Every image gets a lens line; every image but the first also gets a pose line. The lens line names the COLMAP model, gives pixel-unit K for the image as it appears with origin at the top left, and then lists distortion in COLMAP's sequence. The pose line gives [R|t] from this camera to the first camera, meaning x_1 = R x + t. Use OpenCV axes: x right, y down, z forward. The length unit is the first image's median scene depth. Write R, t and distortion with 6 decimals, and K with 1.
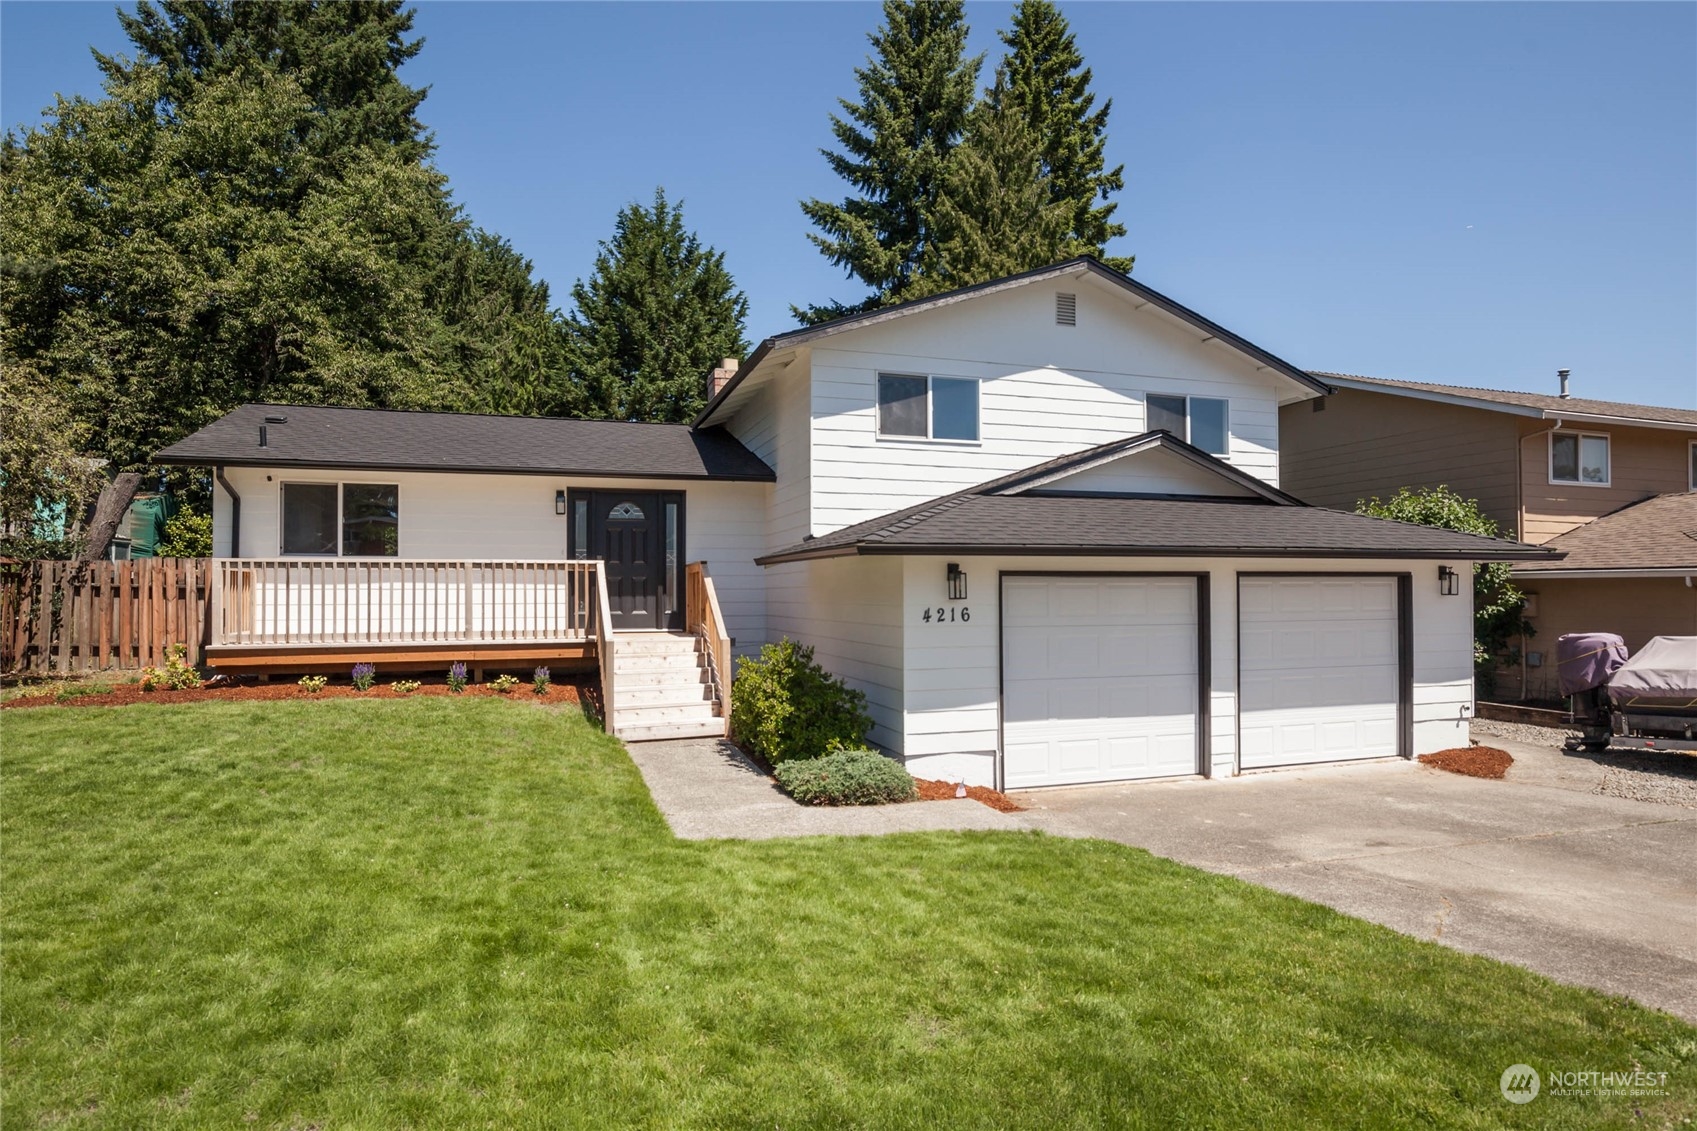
lens RADIAL K [[786.3, 0, 846.2], [0, 786.3, 568.9], [0, 0, 1]] dist [-0.046095, 0.014729]
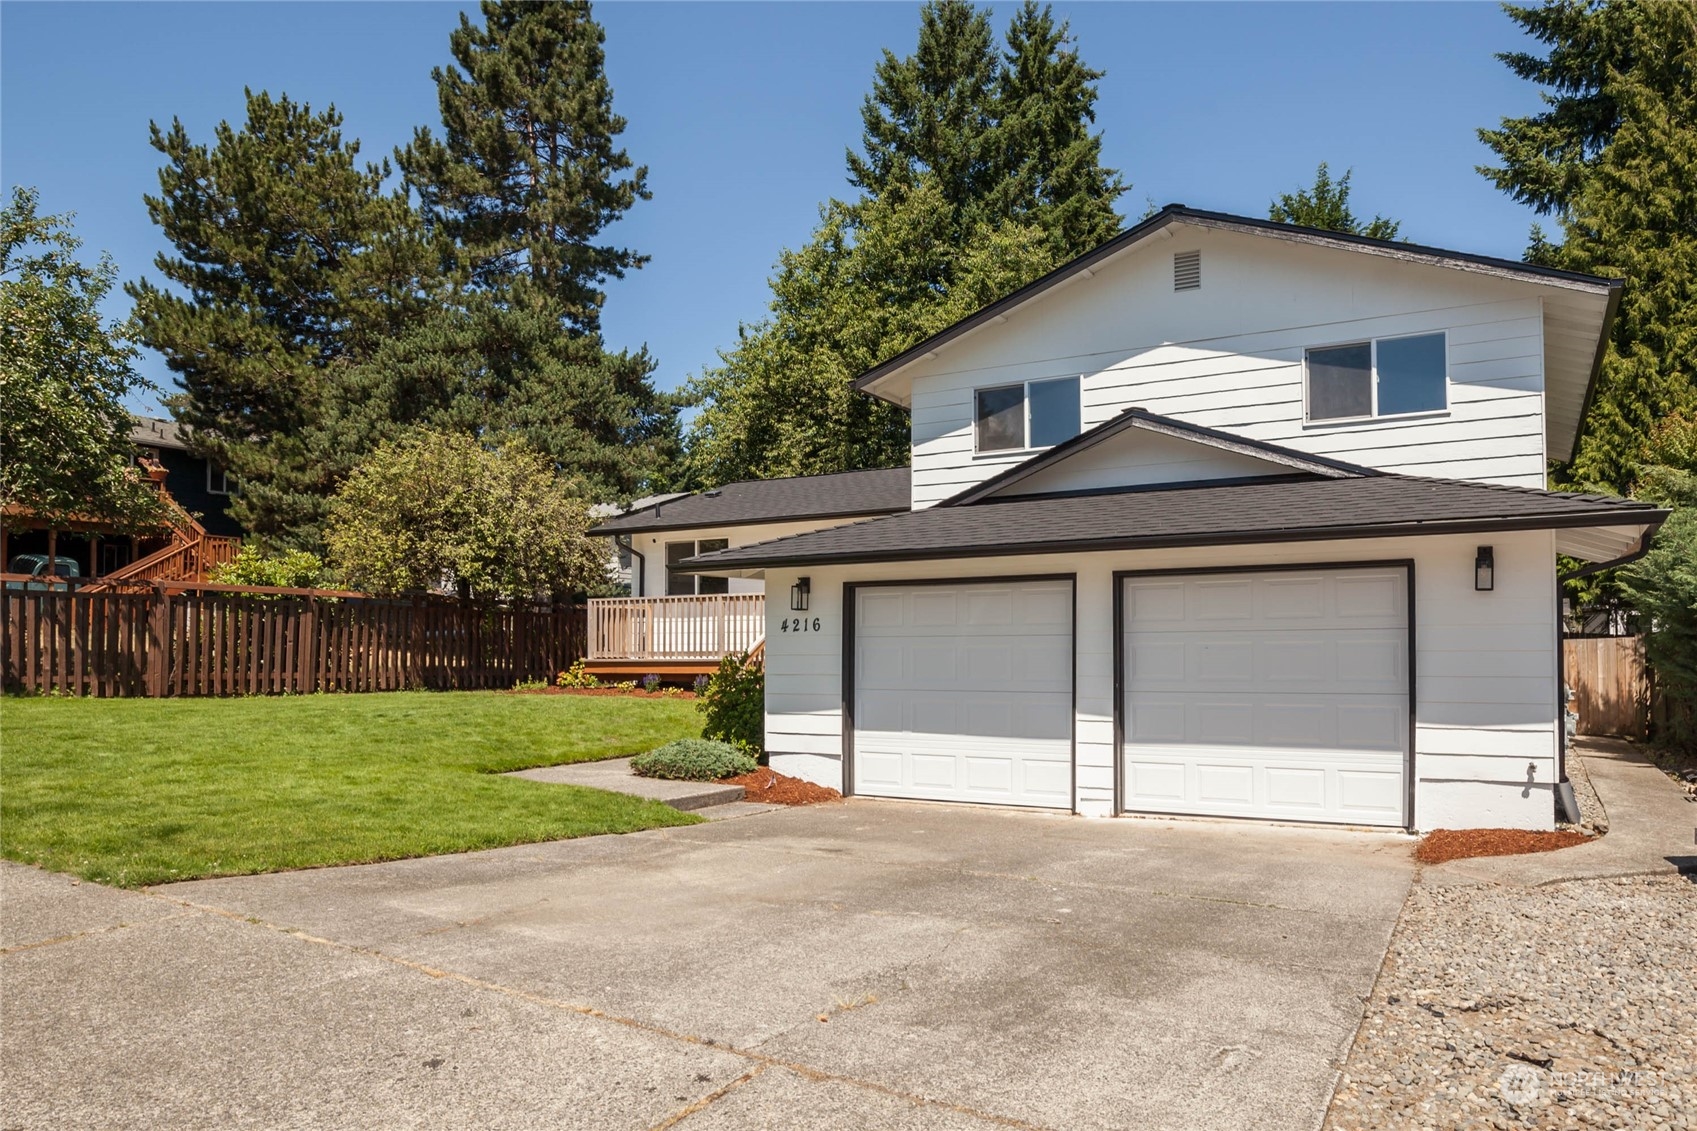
lens RADIAL K [[775.8, 0, 848.8], [0, 775.8, 627.0], [0, 0, 1]] dist [-0.022013, 0.000015]
pose [[0.811255, -0.009772, -0.584611, 0.480506], [0.026717, 0.999435, 0.020369, 0.024824], [0.584082, -0.032144, 0.811058, 0.107157]]
